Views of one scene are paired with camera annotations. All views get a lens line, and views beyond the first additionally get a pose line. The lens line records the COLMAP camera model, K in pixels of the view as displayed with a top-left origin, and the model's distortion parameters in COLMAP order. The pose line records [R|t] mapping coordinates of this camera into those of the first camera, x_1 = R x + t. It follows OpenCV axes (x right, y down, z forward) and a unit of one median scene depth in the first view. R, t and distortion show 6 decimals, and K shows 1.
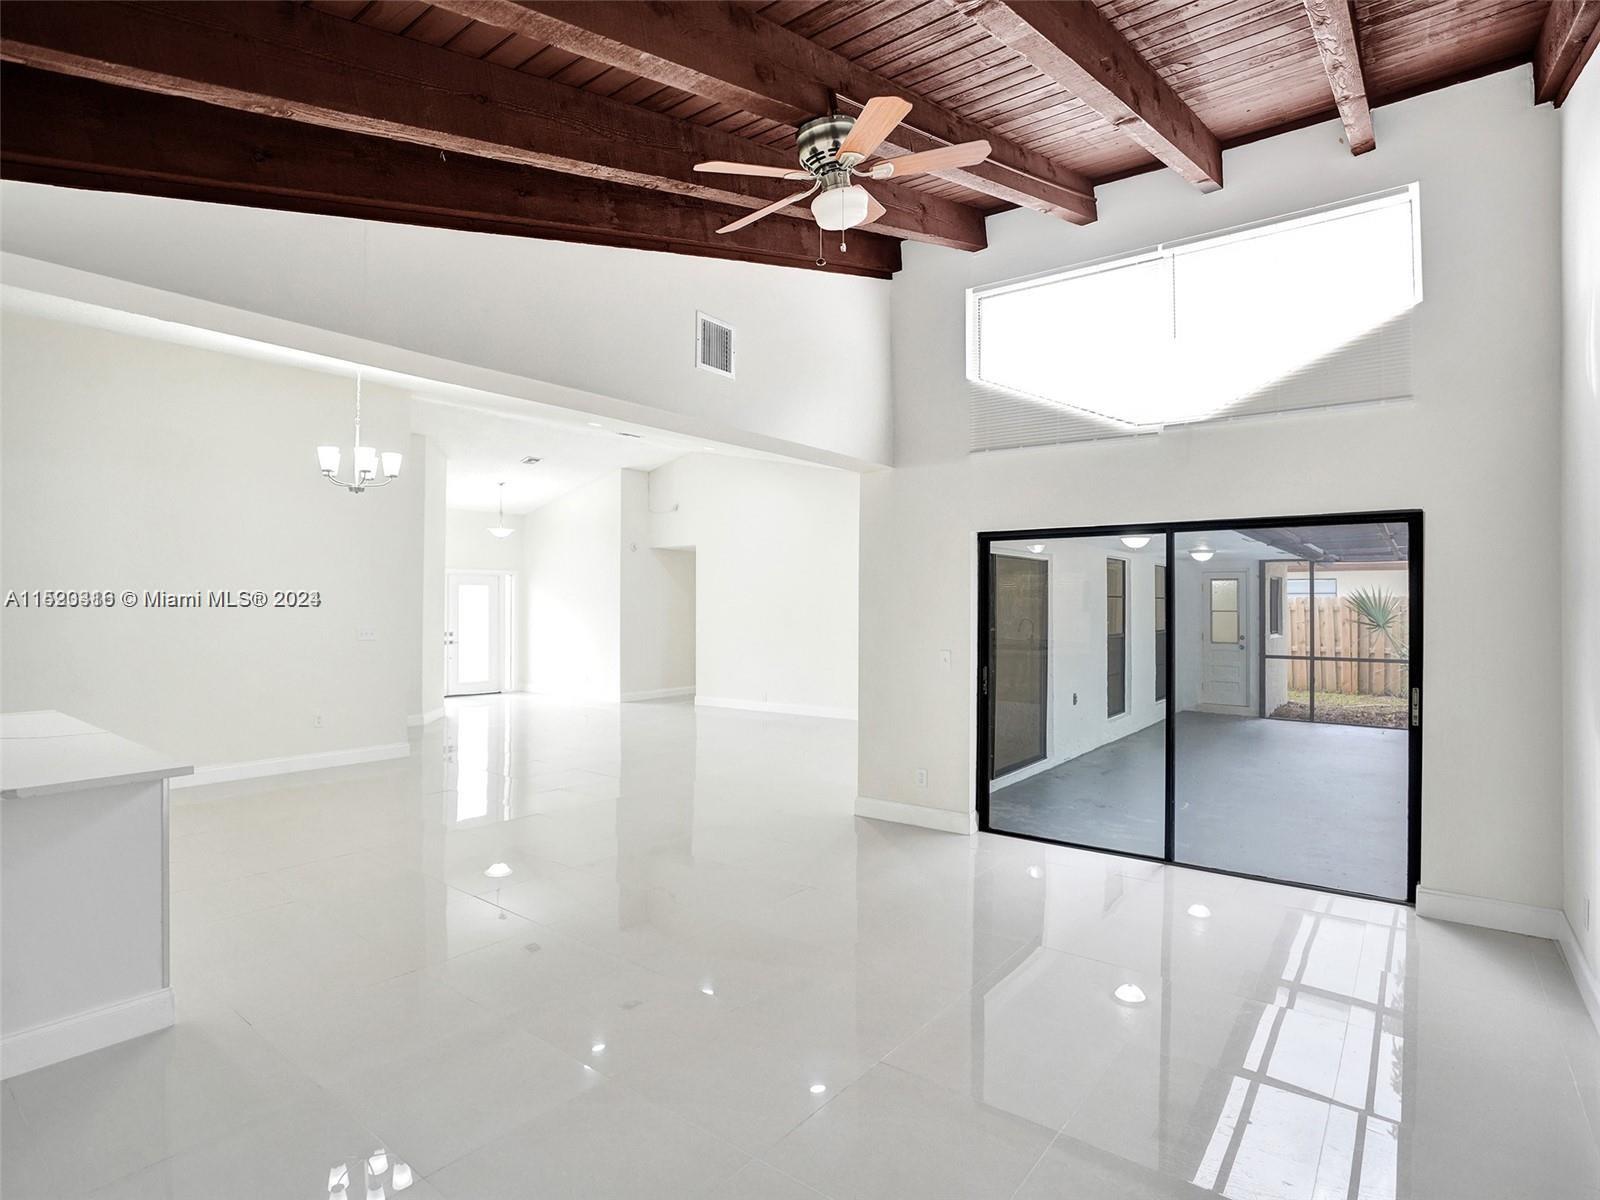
lens RADIAL K [[834.1, 0, 800.0], [0, 834.1, 600.0], [0, 0, 1]] dist [-0.063347, 0.038572]
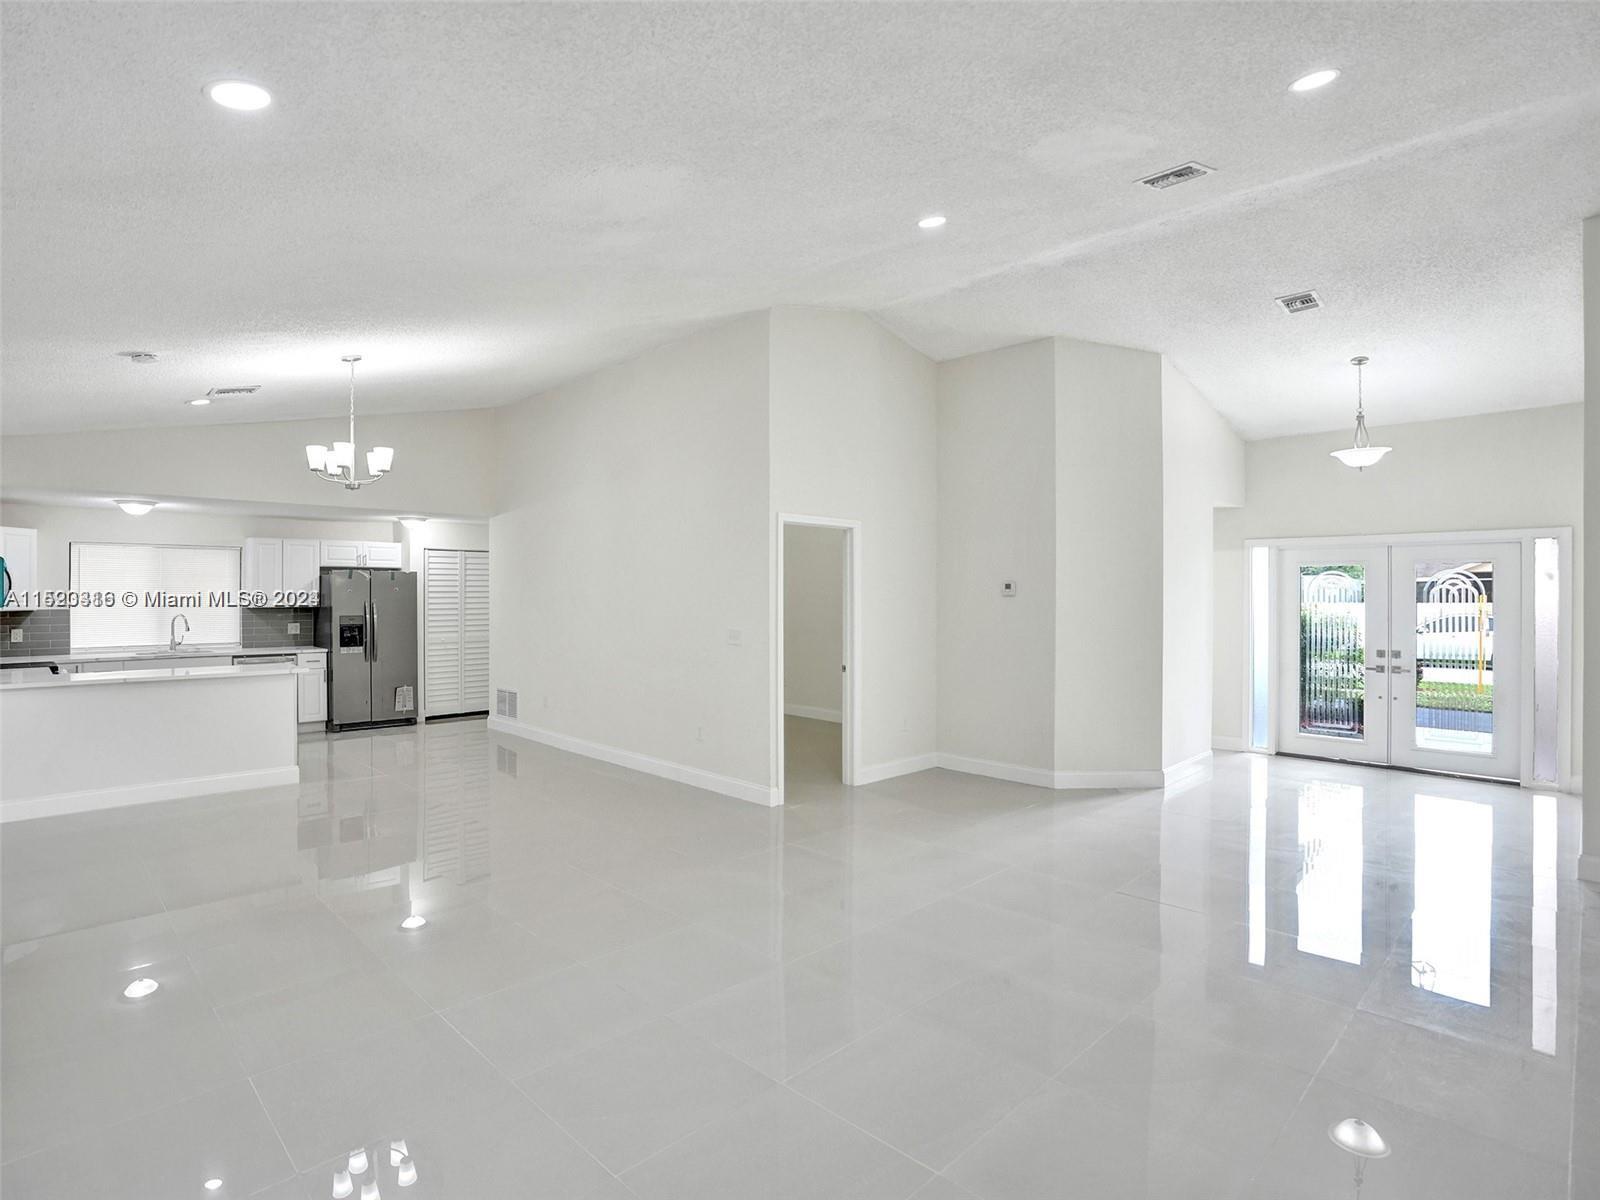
lens RADIAL K [[830.2, 0, 791.7], [0, 830.2, 599.9], [0, 0, 1]] dist [-0.046051, 0.000524]
pose [[-0.136991, 0.008891, -0.990532, 0.374632], [0.002364, 0.999960, 0.008649, -0.001324], [0.990569, -0.001157, -0.137006, 1.656898]]
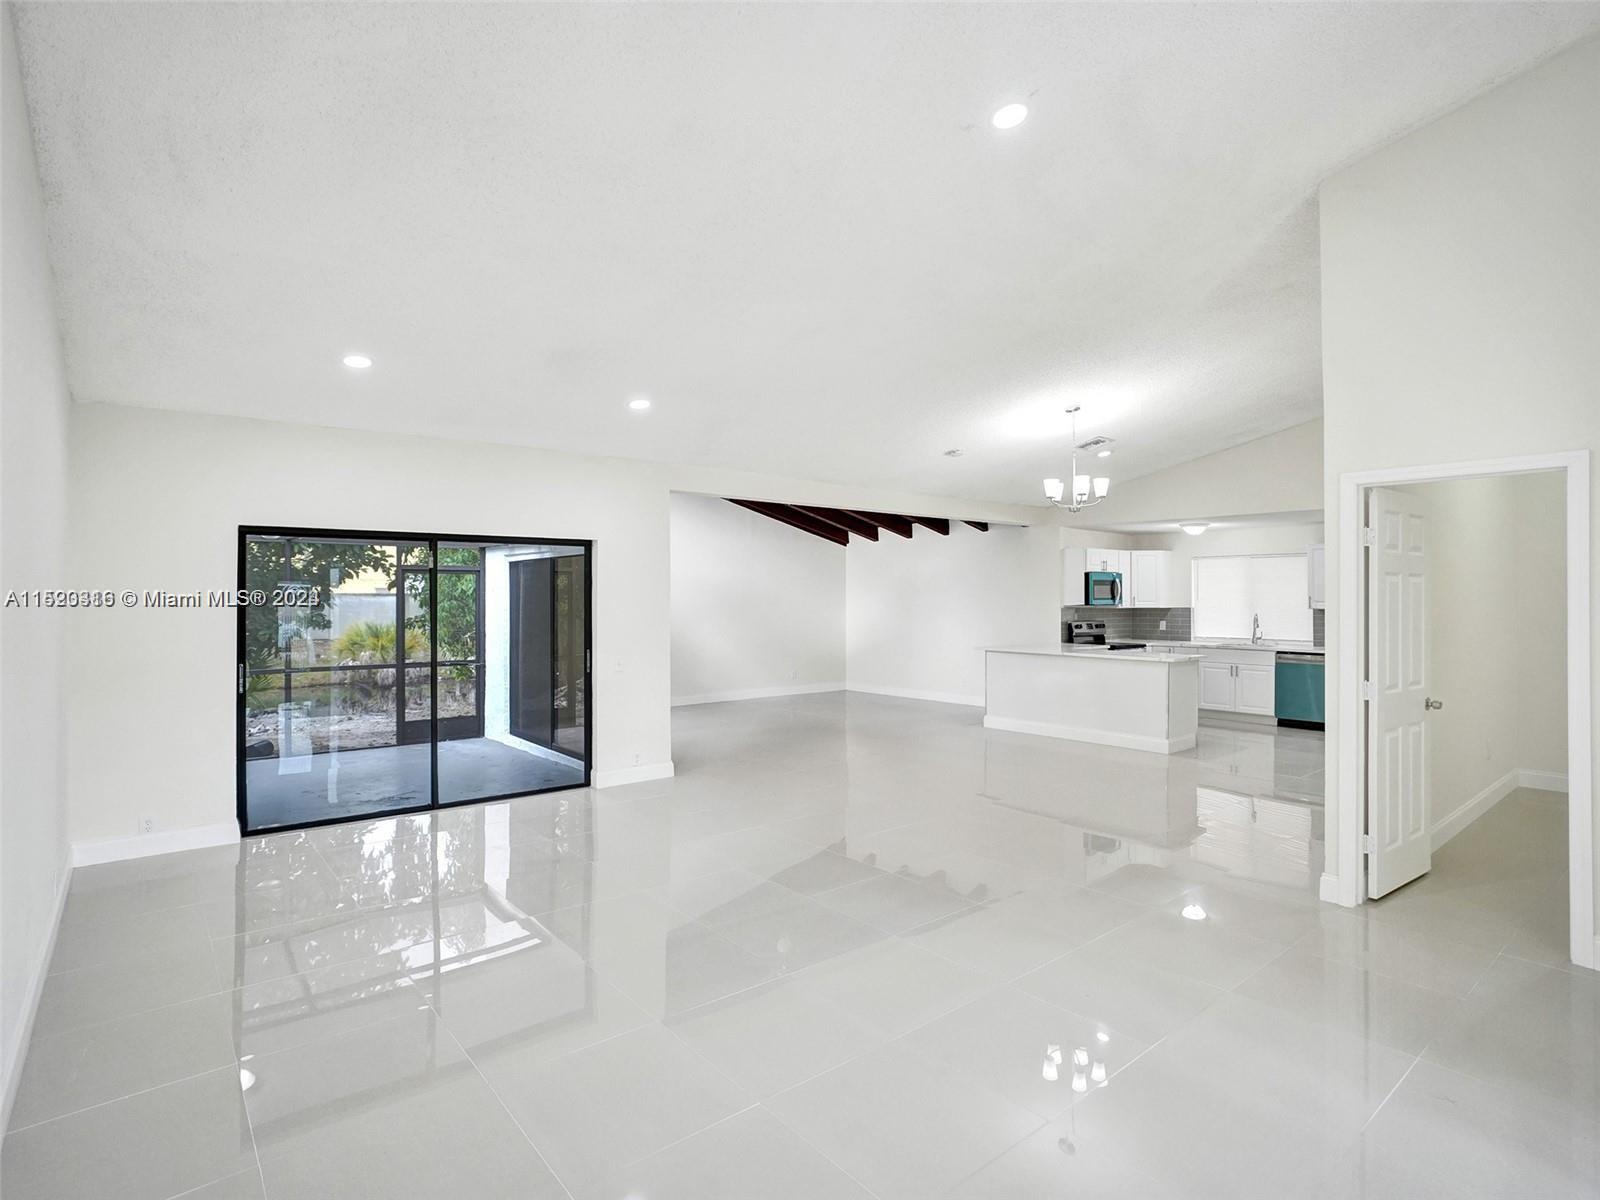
lens RADIAL K [[834.9, 0, 799.9], [0, 834.9, 601.5], [0, 0, 1]] dist [-0.027481, 0.027281]
pose [[-0.979138, 0.001210, 0.203192, -0.372820], [0.001377, 0.999999, 0.000680, 0.007263], [-0.203191, 0.000945, -0.979139, 2.338902]]
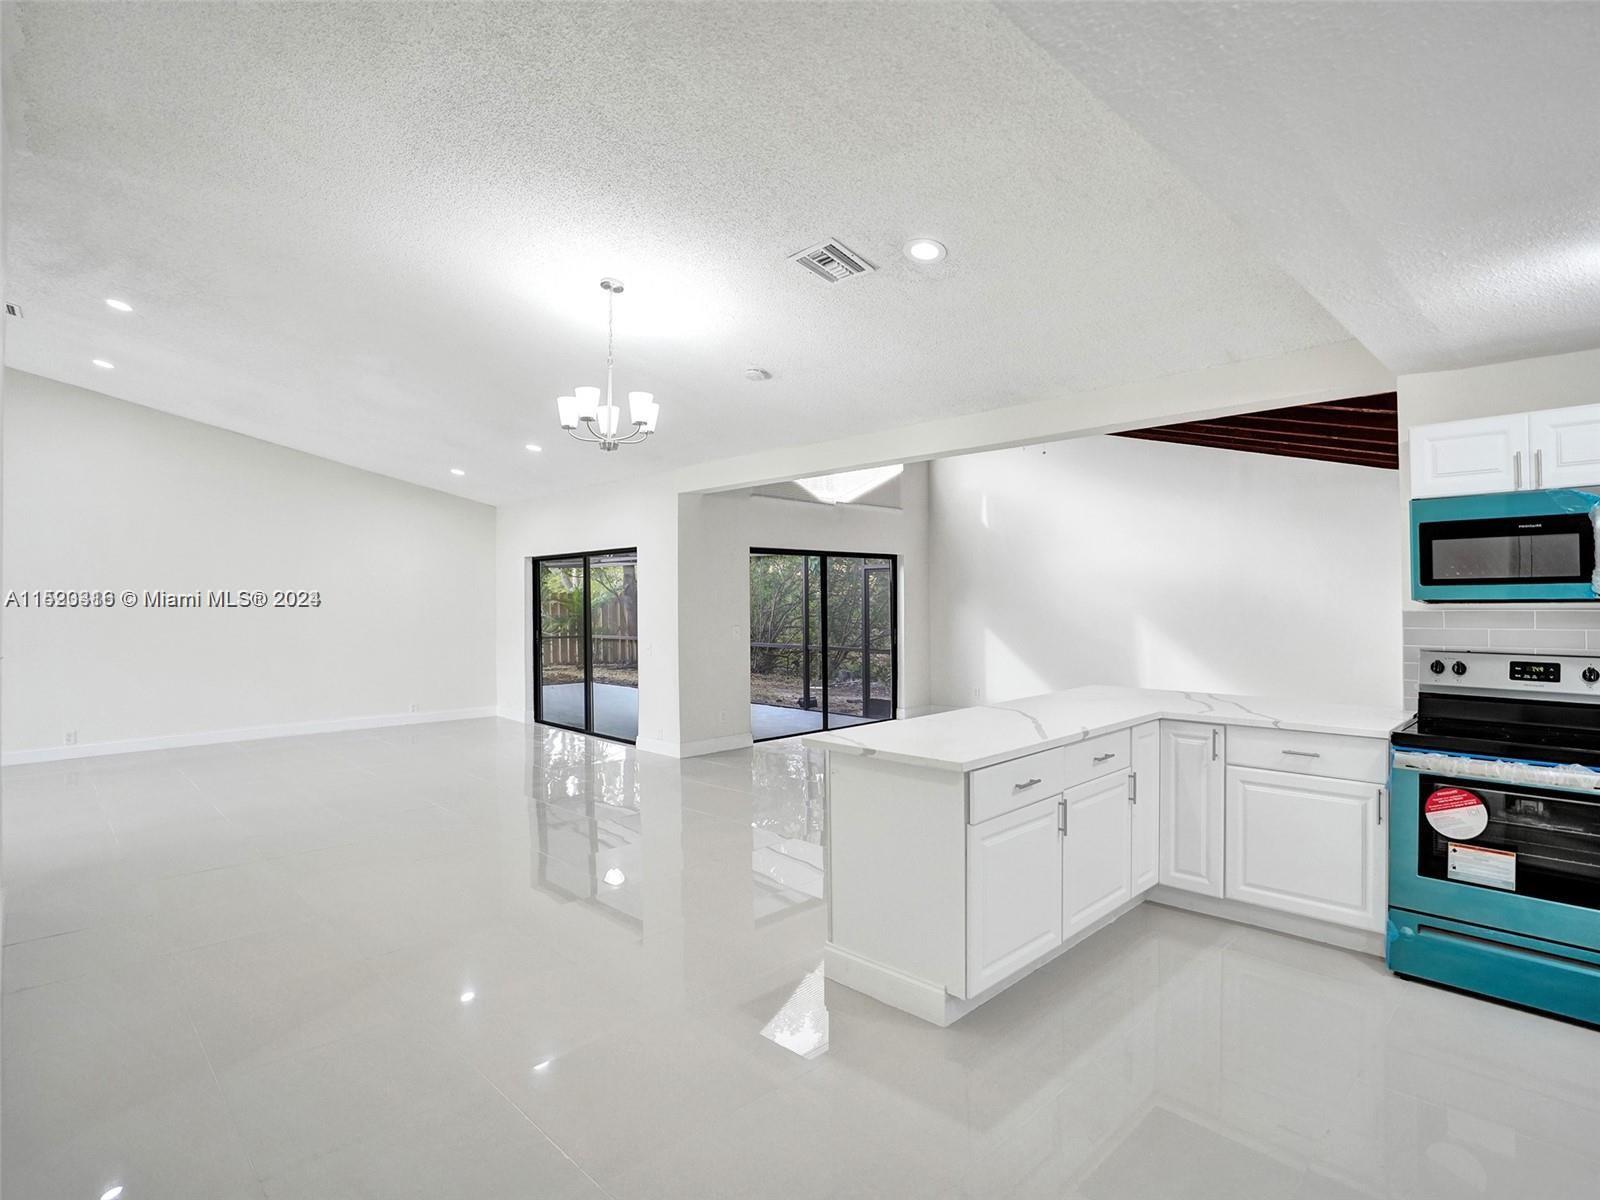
lens RADIAL K [[856.1, 0, 769.3], [0, 856.1, 606.0], [0, 0, 1]] dist [-0.005754, -0.000279]
pose [[0.154726, -0.009344, 0.987913, -1.322638], [0.004887, 0.999950, 0.008693, 0.013431], [-0.987945, 0.003483, 0.154764, 0.714636]]
